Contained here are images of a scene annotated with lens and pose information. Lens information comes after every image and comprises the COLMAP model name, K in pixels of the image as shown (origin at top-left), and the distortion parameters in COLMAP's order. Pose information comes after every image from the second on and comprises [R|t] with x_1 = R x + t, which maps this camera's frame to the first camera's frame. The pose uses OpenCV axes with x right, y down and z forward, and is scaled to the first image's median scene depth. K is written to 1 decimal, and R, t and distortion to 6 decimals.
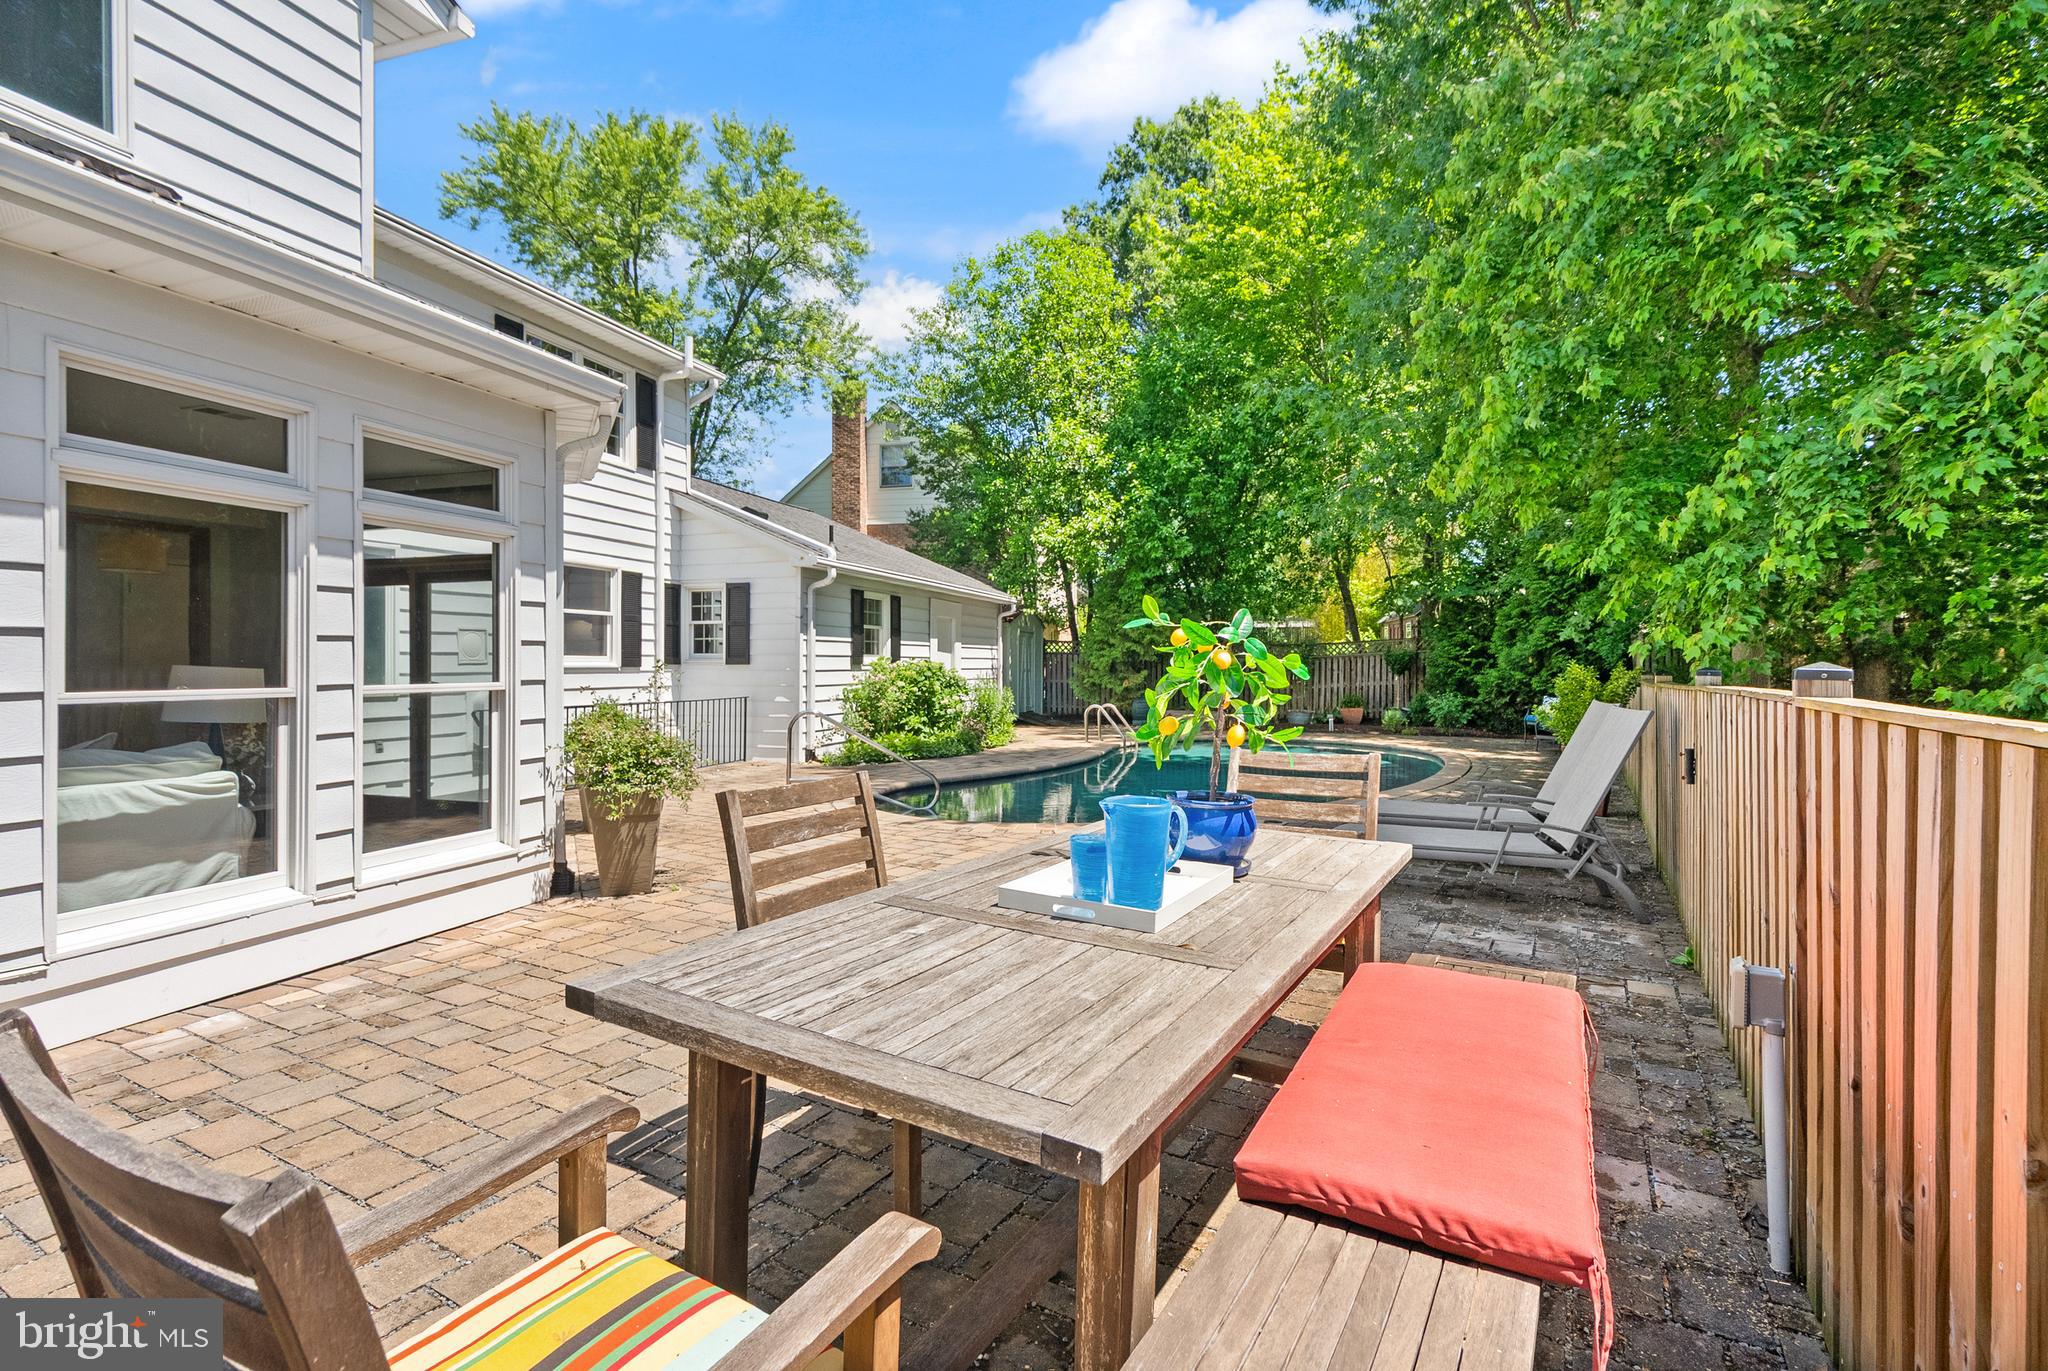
lens RADIAL K [[968.4, 0, 1020.3], [0, 968.4, 660.2], [0, 0, 1]] dist [-0.022751, -0.000457]
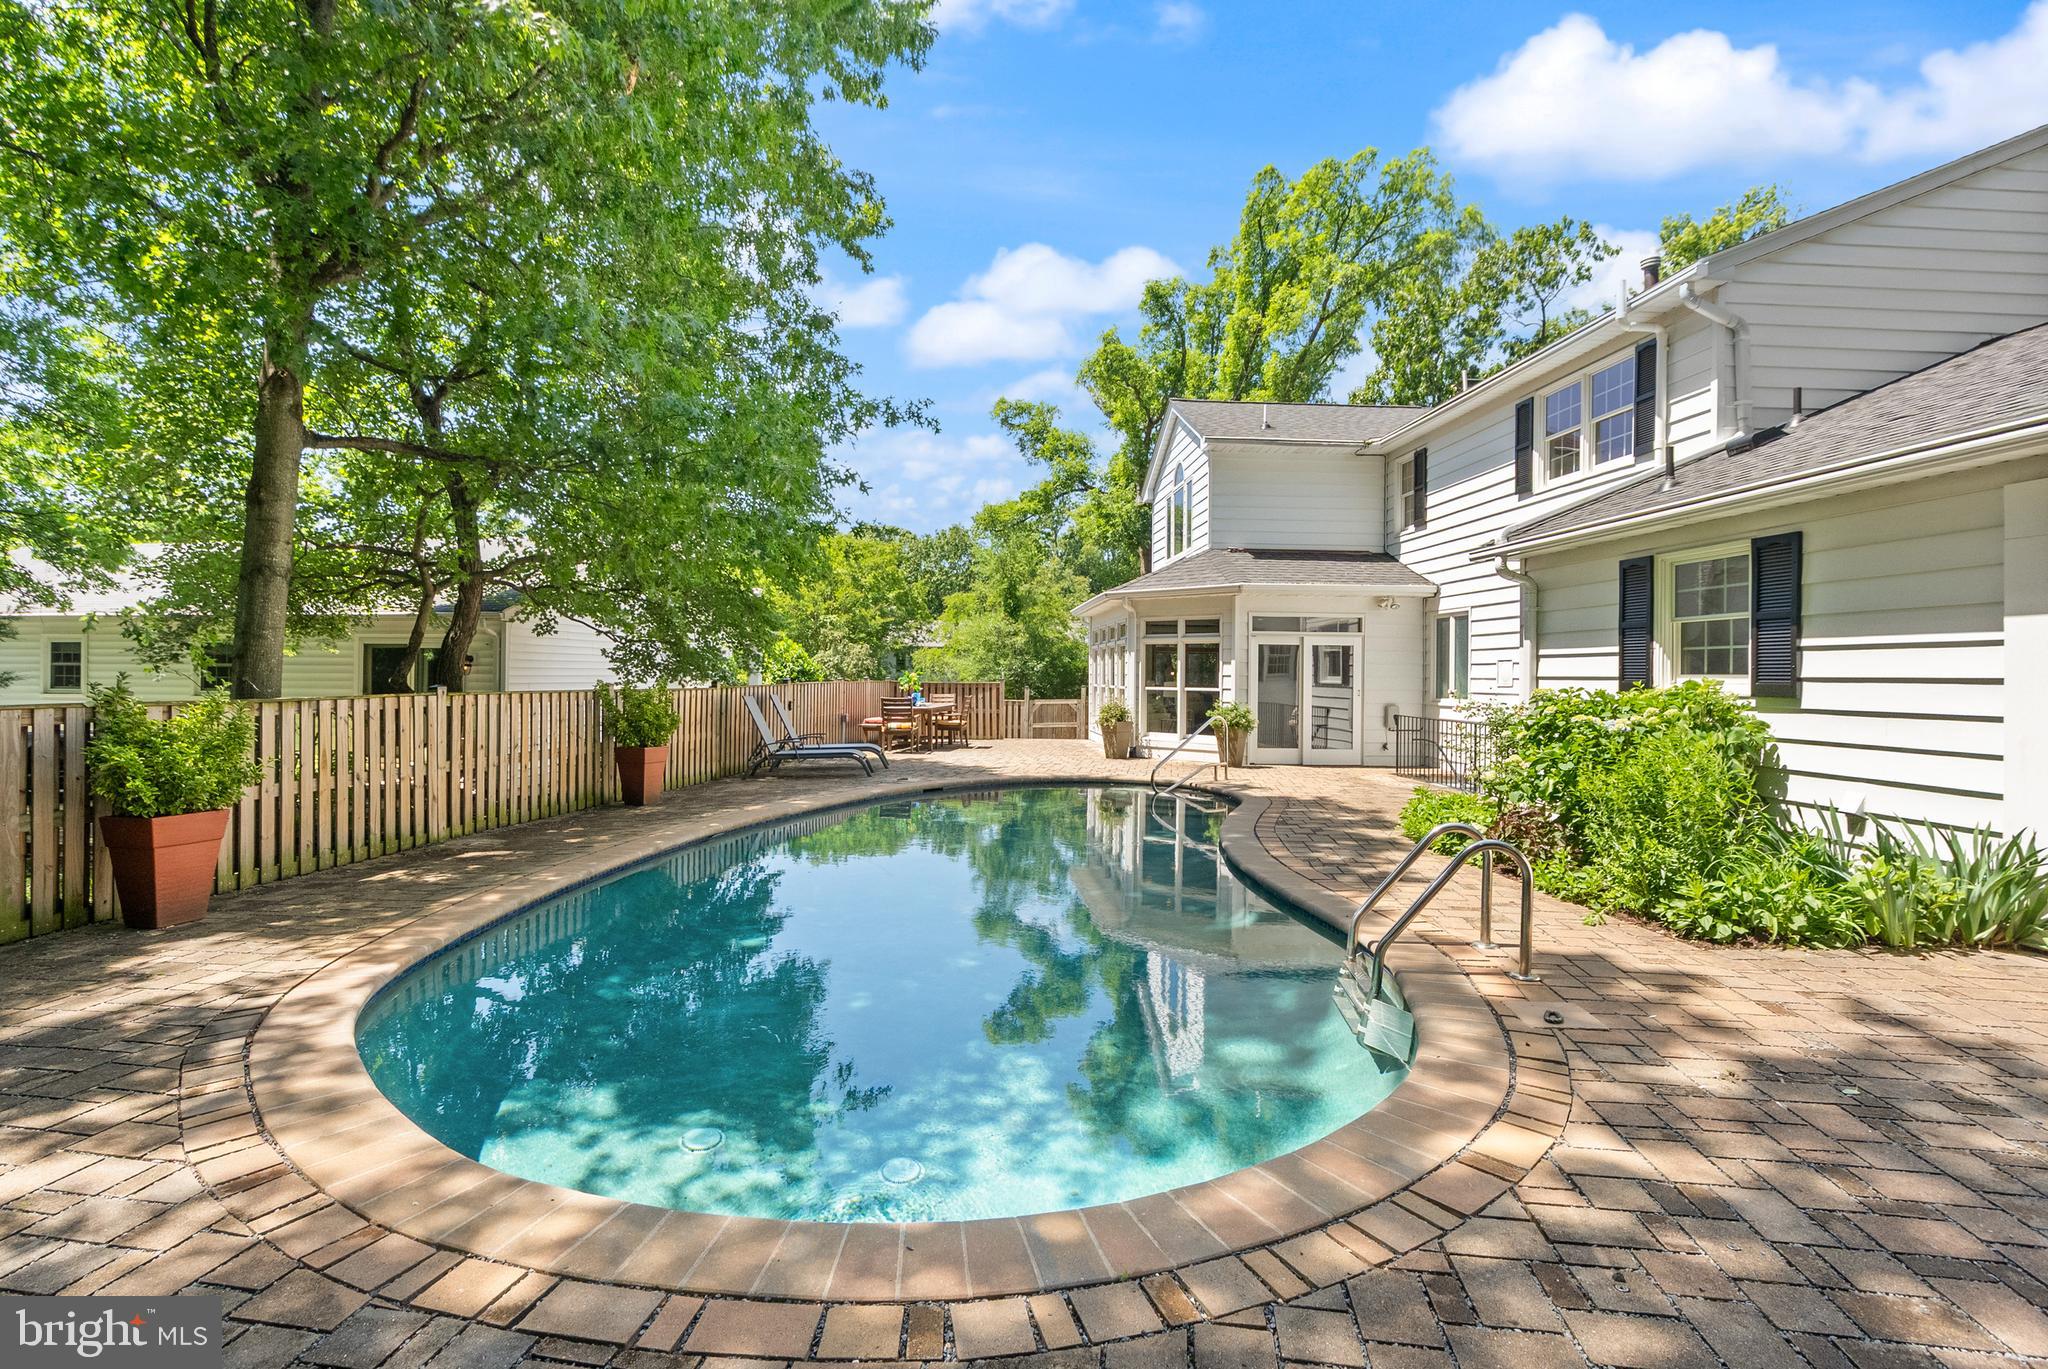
lens RADIAL K [[946.1, 0, 1019.3], [0, 946.1, 670.2], [0, 0, 1]] dist [0.001095, 0.000712]
pose [[-0.927130, -0.011144, -0.374575, 0.291113], [-0.008794, 0.999929, -0.007982, -0.000932], [0.374637, -0.004106, -0.927162, 1.095494]]
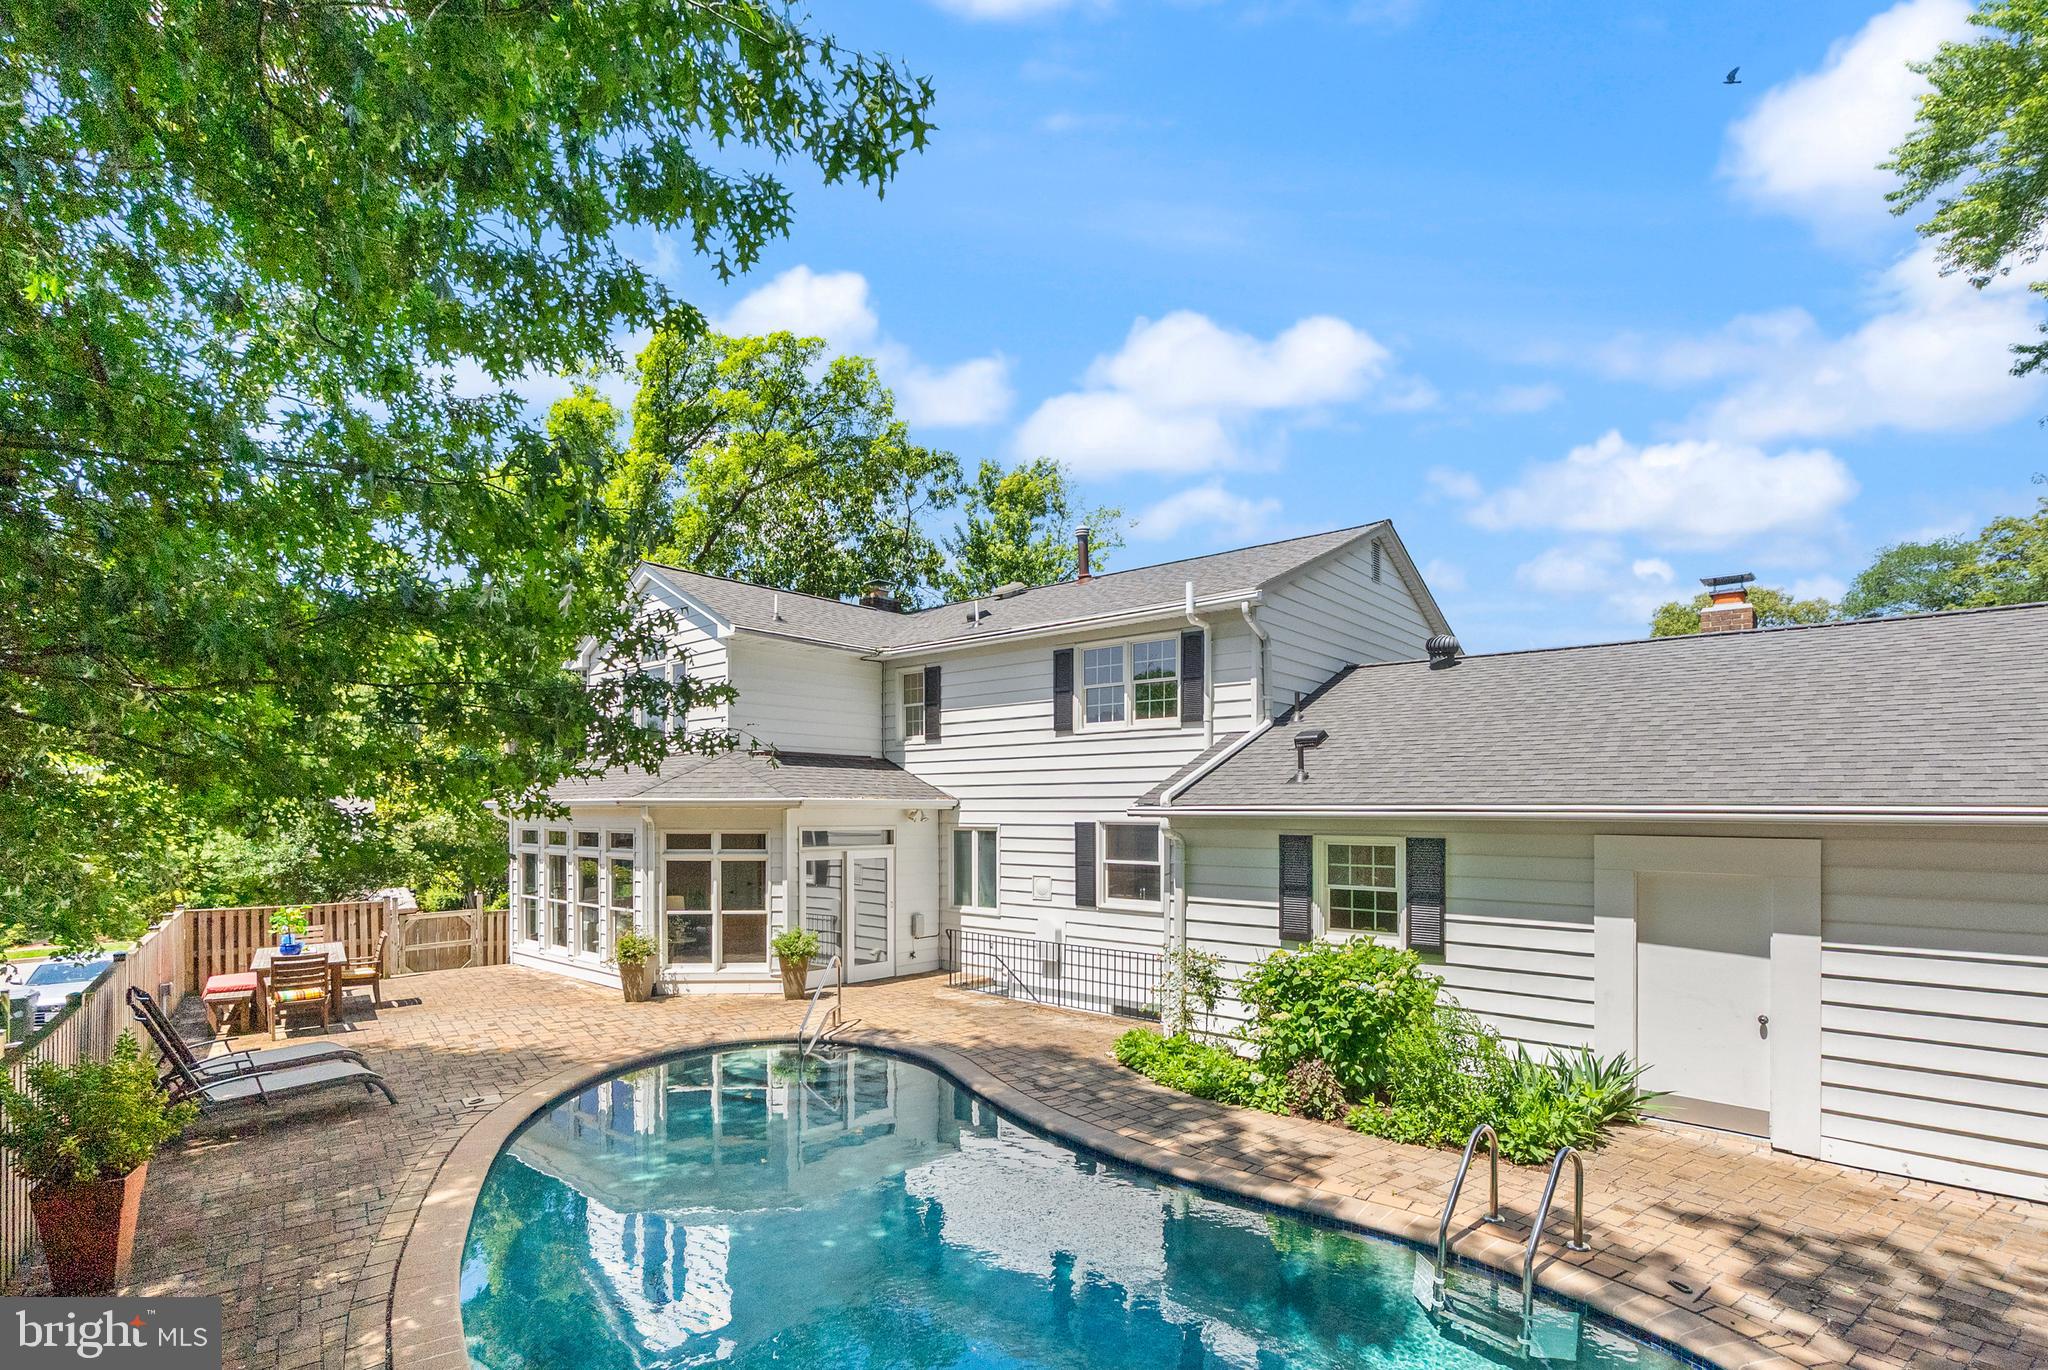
lens RADIAL K [[975.1, 0, 1015.3], [0, 975.1, 820.2], [0, 0, 1]] dist [-0.013517, 0.011513]
pose [[-0.392137, 0.006275, -0.919886, 0.452456], [0.001406, 0.999980, 0.006221, -0.070688], [0.919906, 0.001146, -0.392138, 0.871440]]
